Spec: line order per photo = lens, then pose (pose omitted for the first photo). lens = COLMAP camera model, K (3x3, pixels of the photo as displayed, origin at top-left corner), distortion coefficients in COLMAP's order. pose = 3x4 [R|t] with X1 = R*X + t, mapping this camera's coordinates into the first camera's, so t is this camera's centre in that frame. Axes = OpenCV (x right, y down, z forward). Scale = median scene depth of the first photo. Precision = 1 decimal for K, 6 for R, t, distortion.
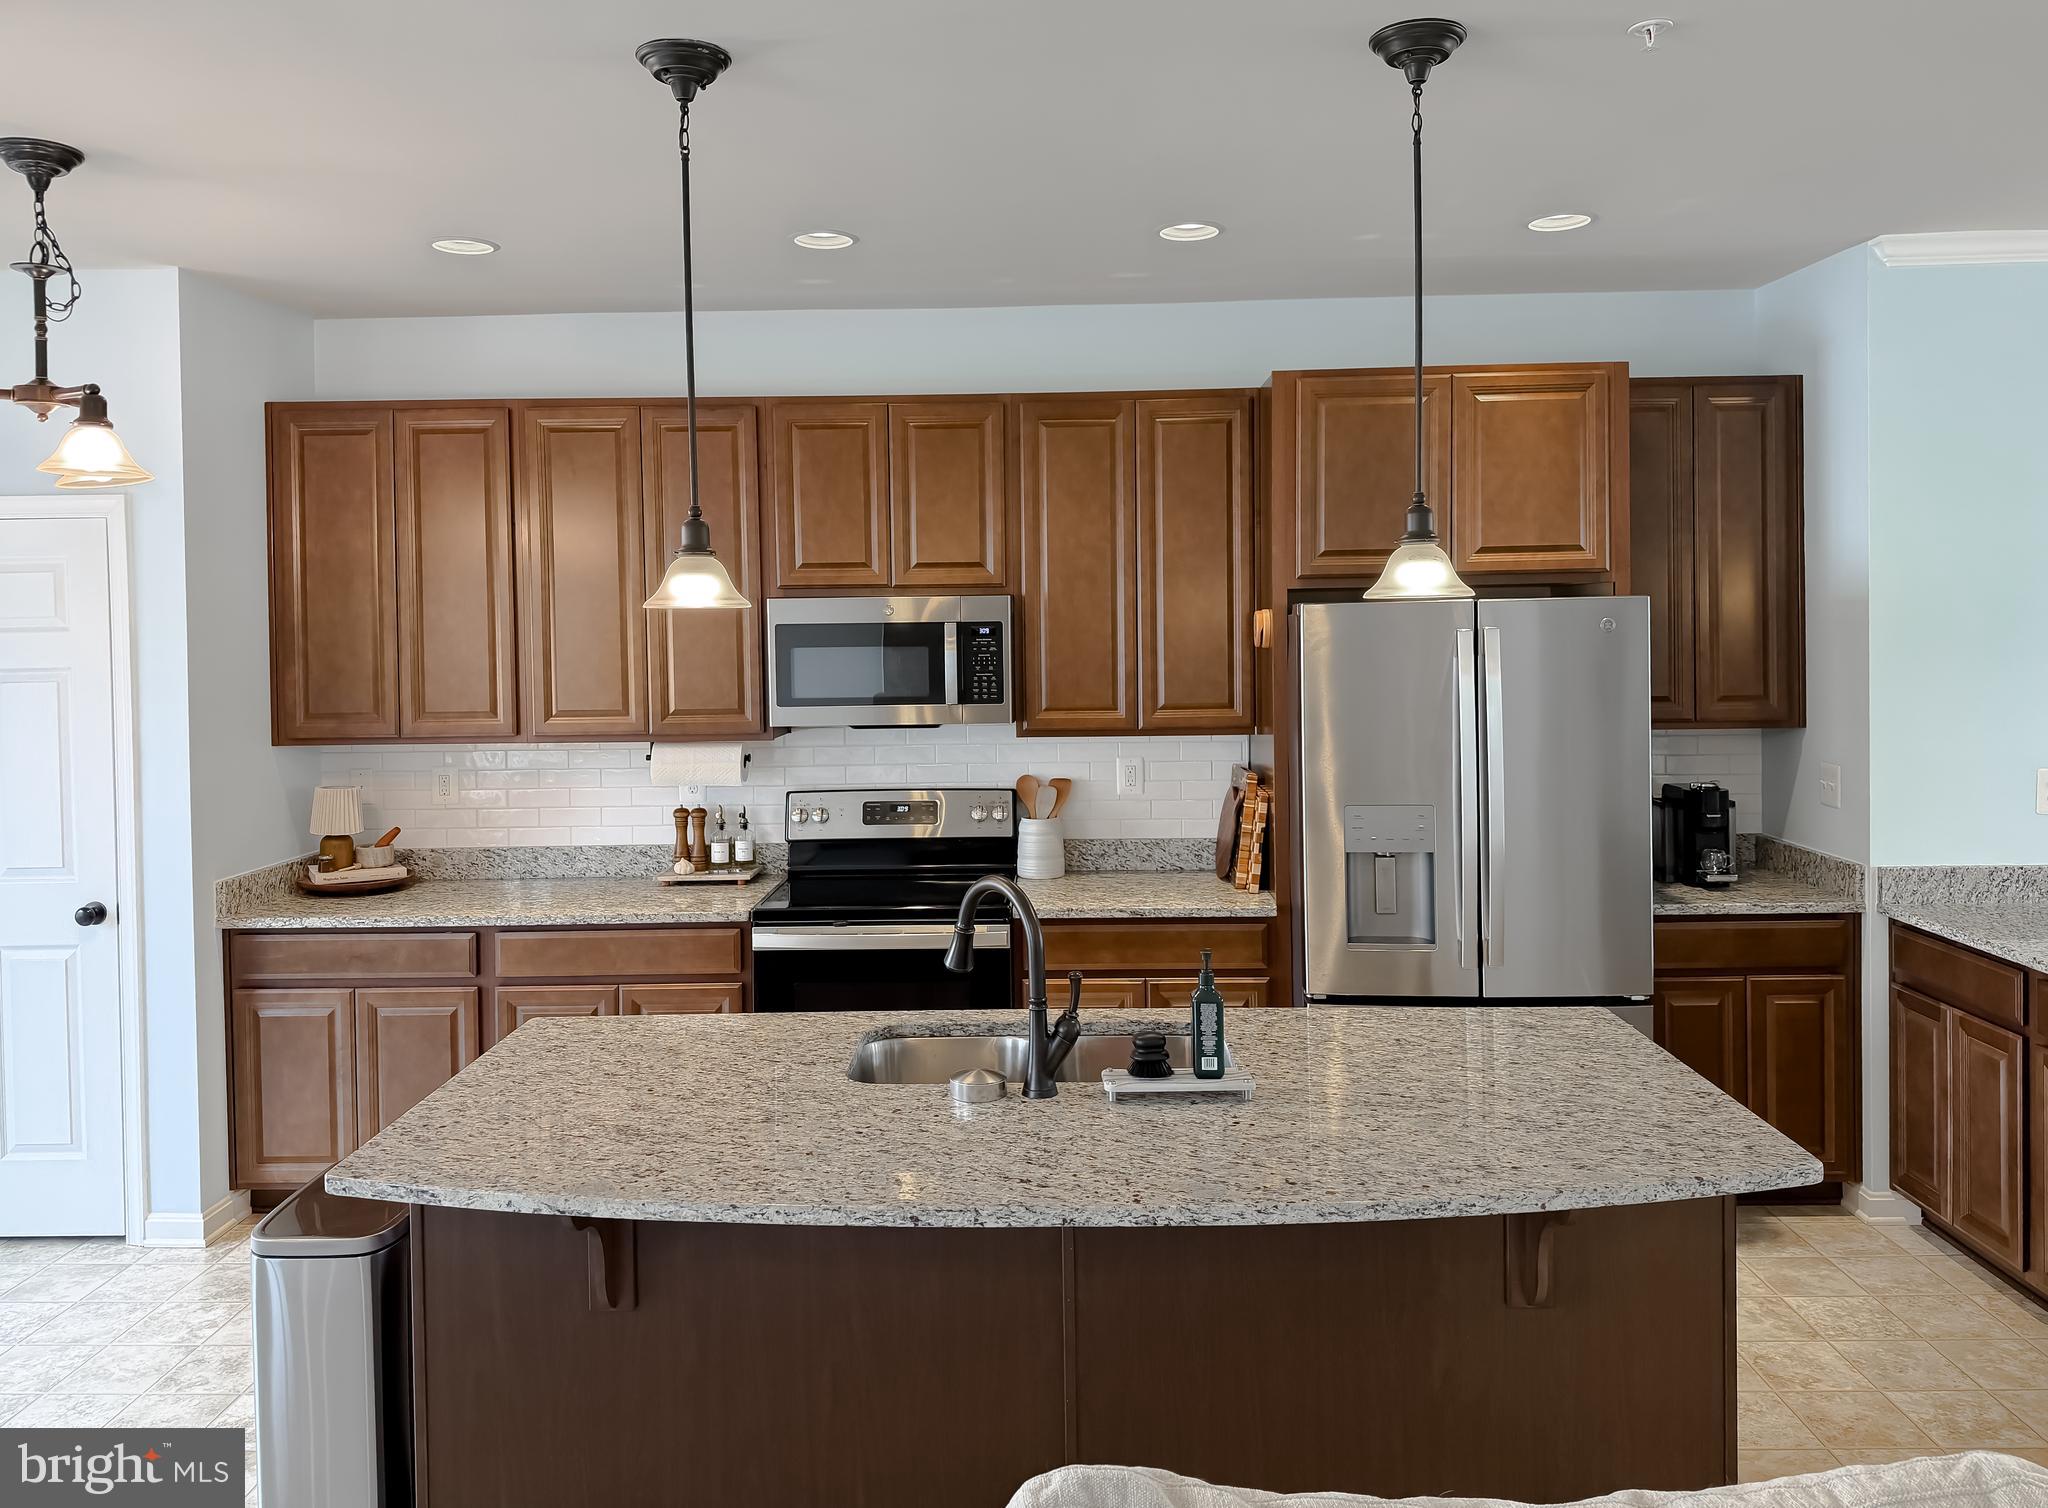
lens RADIAL K [[1479.9, 0, 1014.4], [0, 1479.9, 645.4], [0, 0, 1]] dist [0.008688, -0.009820]
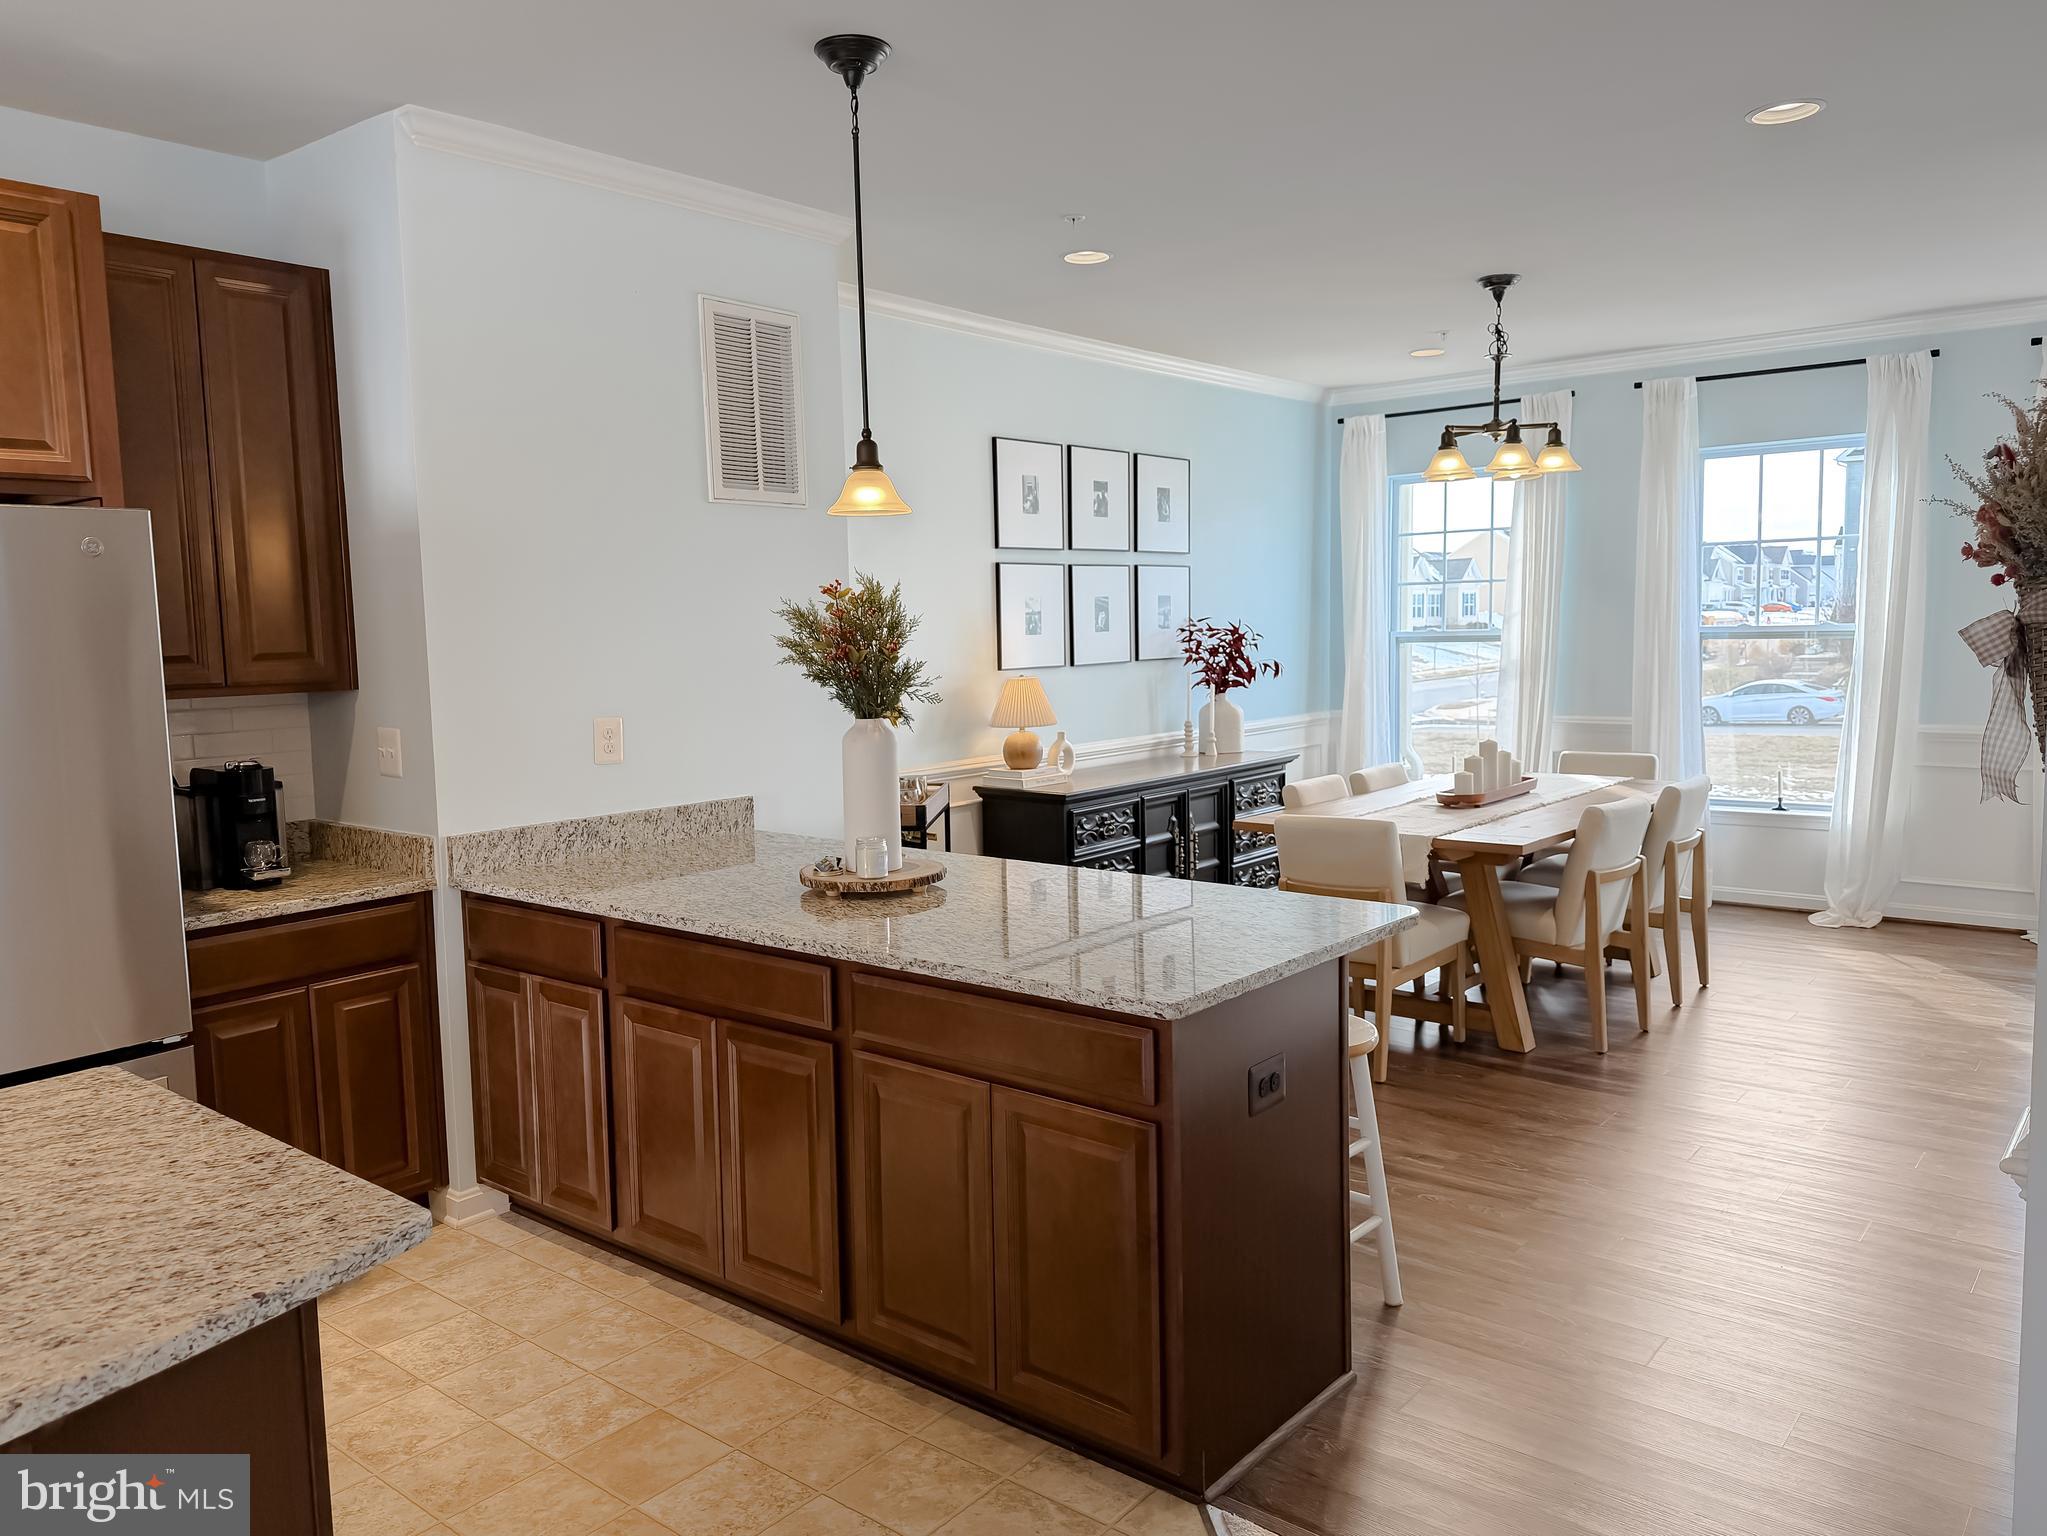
lens RADIAL K [[1471.2, 0, 998.6], [0, 1471.2, 779.3], [0, 0, 1]] dist [0.080057, -0.127394]
pose [[0.618169, -0.082384, 0.781716, 0.090362], [0.024492, 0.996028, 0.085602, 0.046142], [-0.785664, -0.033771, 0.617731, 0.185486]]
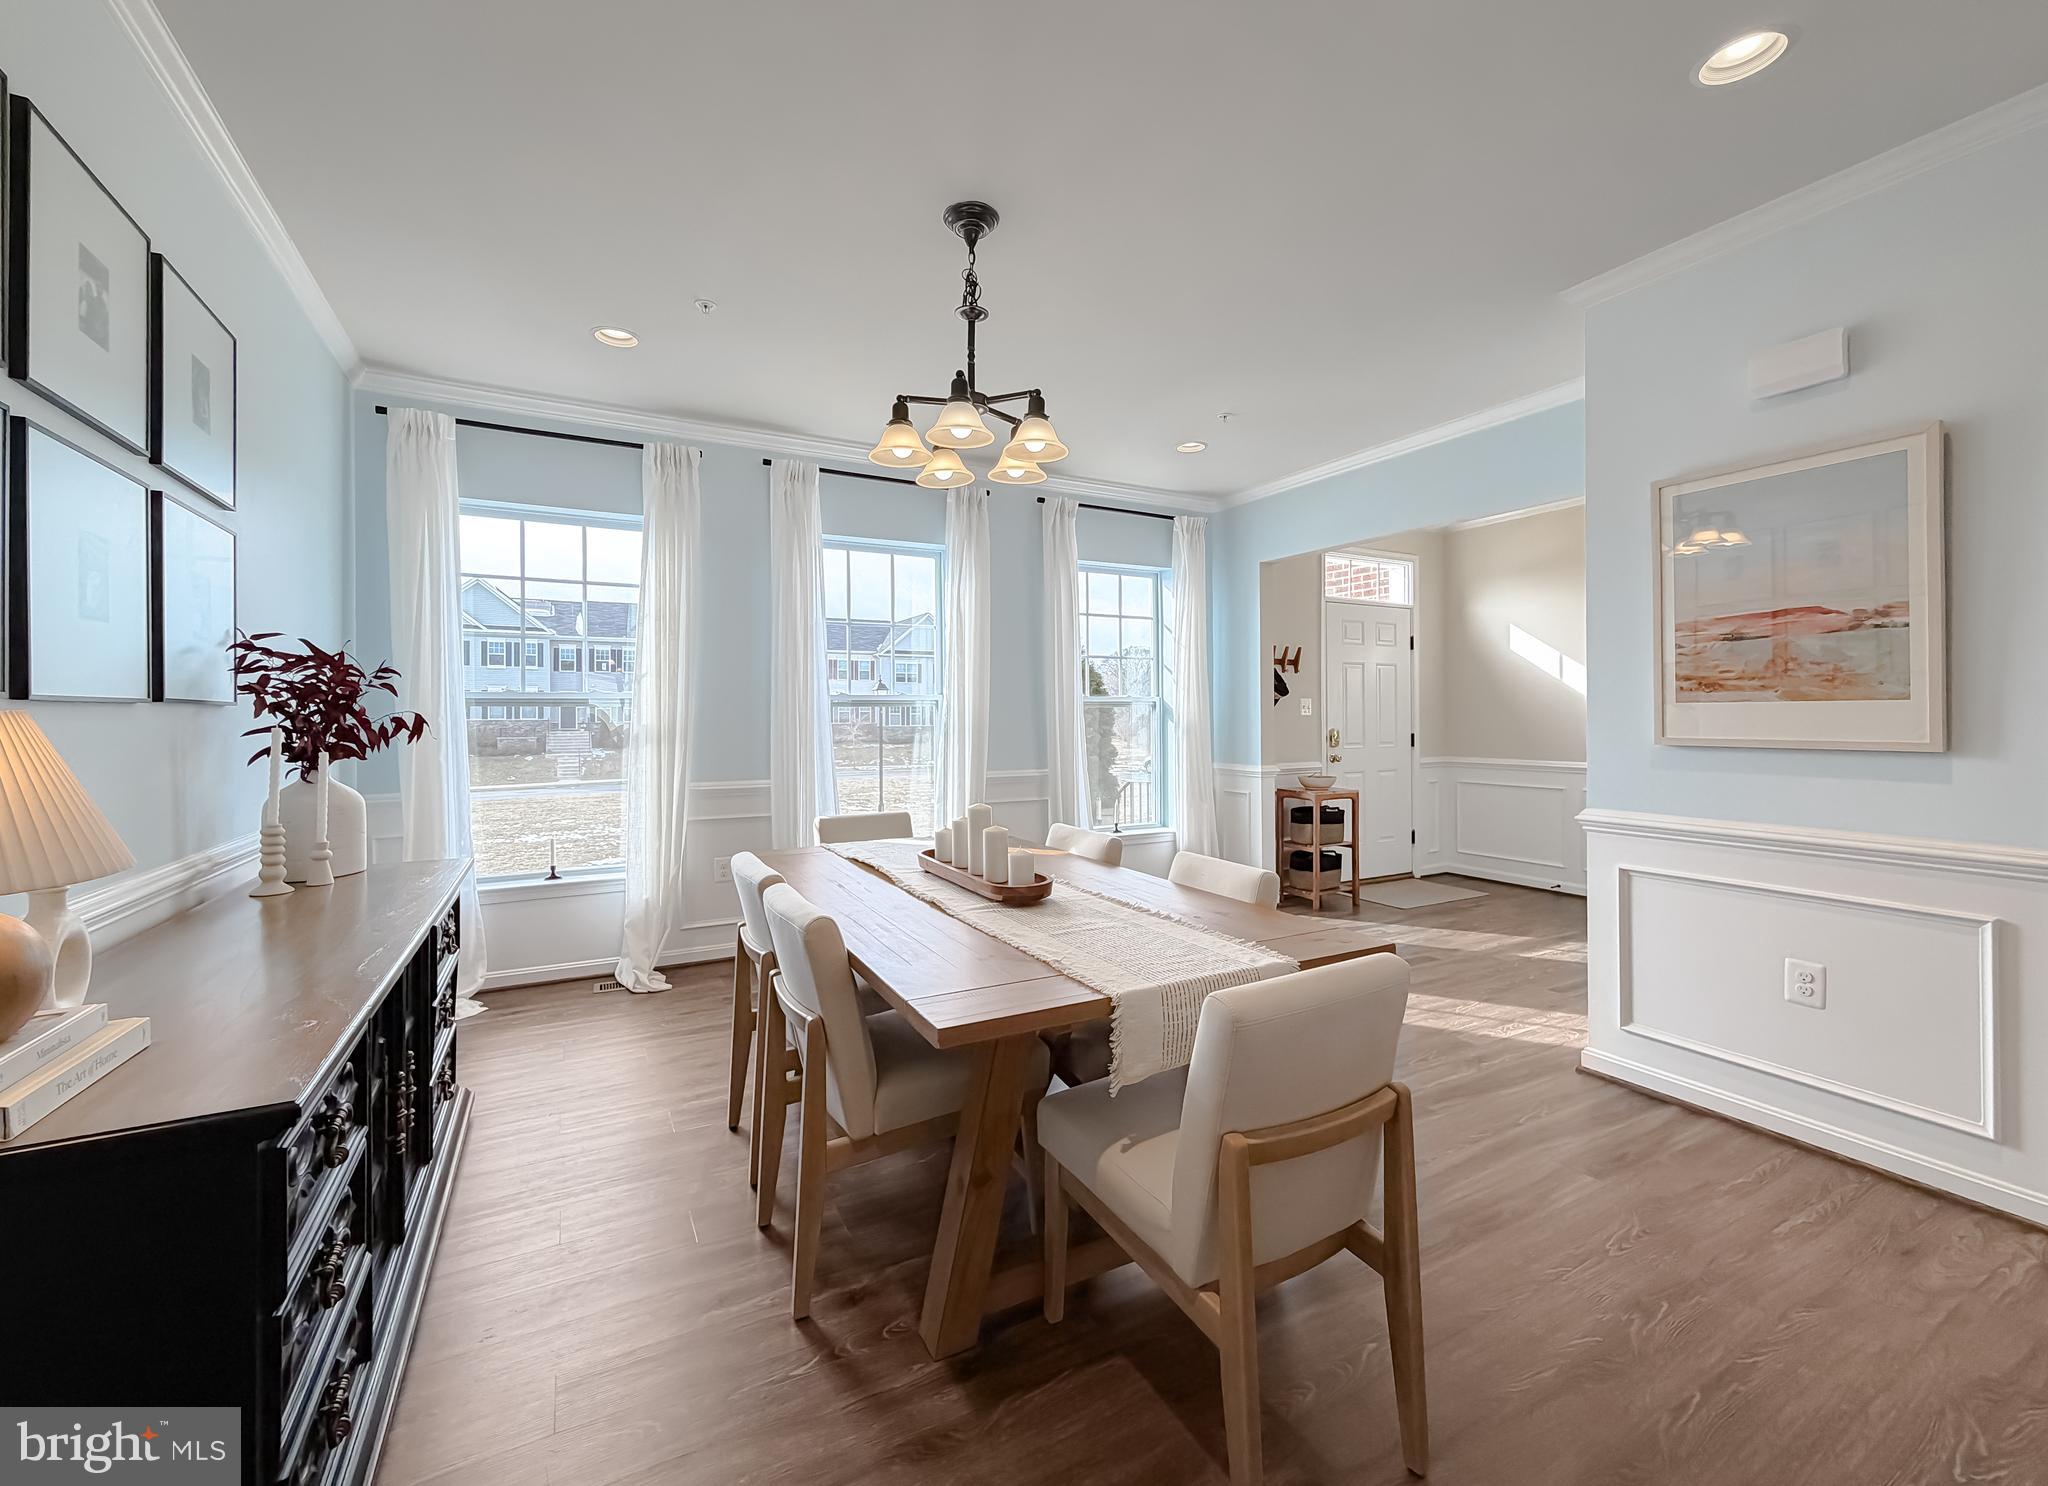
lens RADIAL K [[832.5, 0, 1017.0], [0, 832.5, 717.9], [0, 0, 1]] dist [0.000282, 0.000108]
pose [[-0.496998, 0.016326, 0.867598, 0.968805], [0.024912, 0.999679, -0.004541, 0.083450], [-0.867394, 0.019357, -0.497246, 0.979106]]
